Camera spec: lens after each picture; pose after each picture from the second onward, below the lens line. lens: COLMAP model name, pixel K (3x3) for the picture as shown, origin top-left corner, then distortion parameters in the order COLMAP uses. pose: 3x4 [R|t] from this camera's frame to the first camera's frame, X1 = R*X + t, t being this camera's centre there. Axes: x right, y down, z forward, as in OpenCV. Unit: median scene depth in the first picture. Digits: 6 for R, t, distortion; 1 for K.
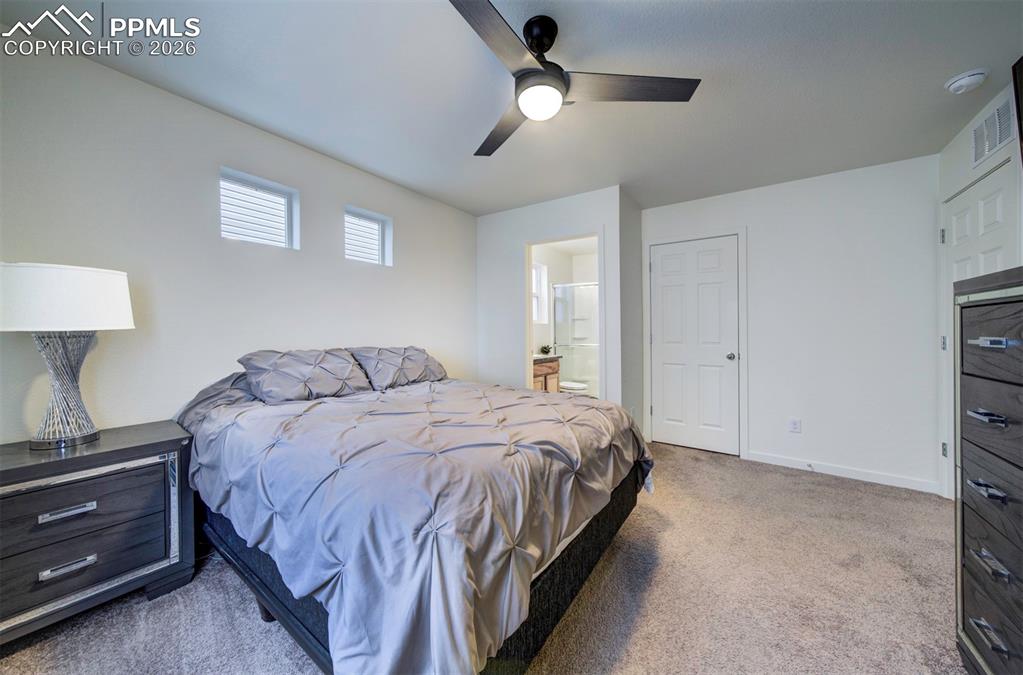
lens RADIAL K [[340.5, 0, 509.8], [0, 340.5, 339.3], [0, 0, 1]] dist [0.000032, 0.000106]
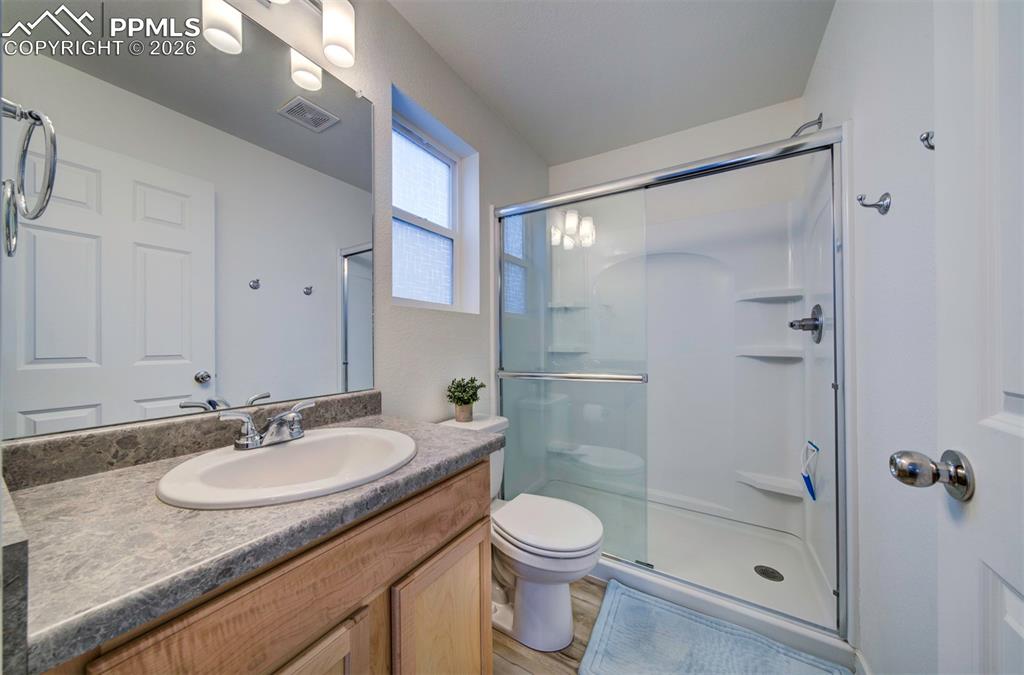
lens RADIAL K [[340.7, 0, 508.7], [0, 340.7, 337.6], [0, 0, 1]] dist [0.000062, 0.000208]
pose [[0.997252, 0.013374, 0.072863, 0.114947], [-0.011366, 0.999546, -0.027896, -0.011408], [-0.073203, 0.026991, 0.996952, 0.636553]]
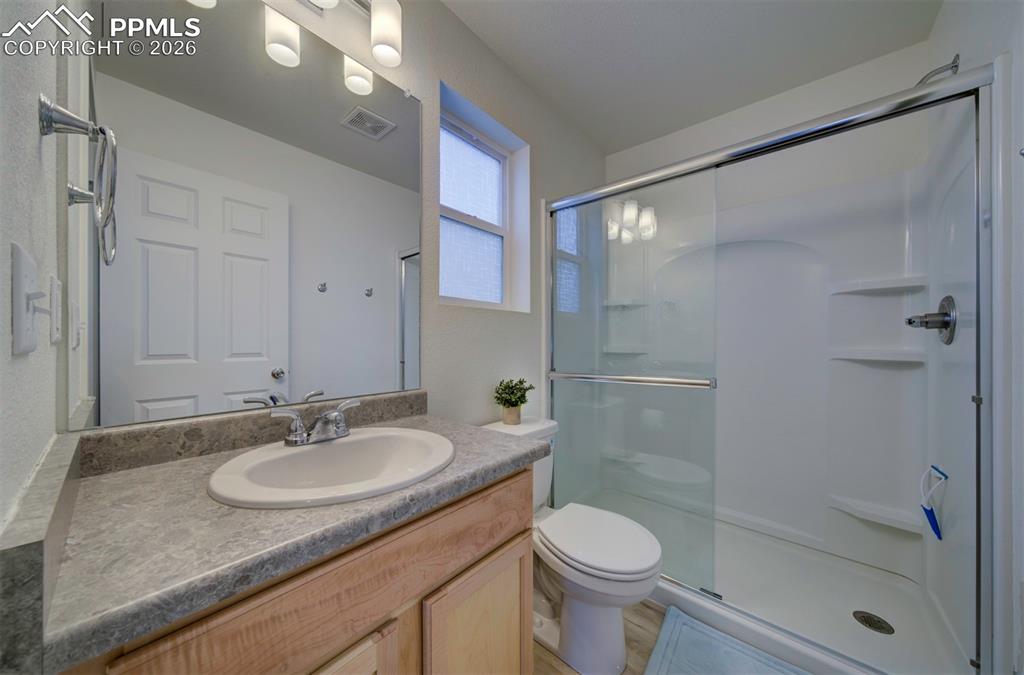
lens RADIAL K [[340.3, 0, 511.7], [0, 340.3, 343.1], [0, 0, 1]] dist [-0.000125, 0.000238]
pose [[0.996447, 0.015201, -0.082845, 0.120444], [-0.015985, 0.999833, -0.008807, -0.011746], [0.082697, 0.010100, 0.996524, 0.647924]]
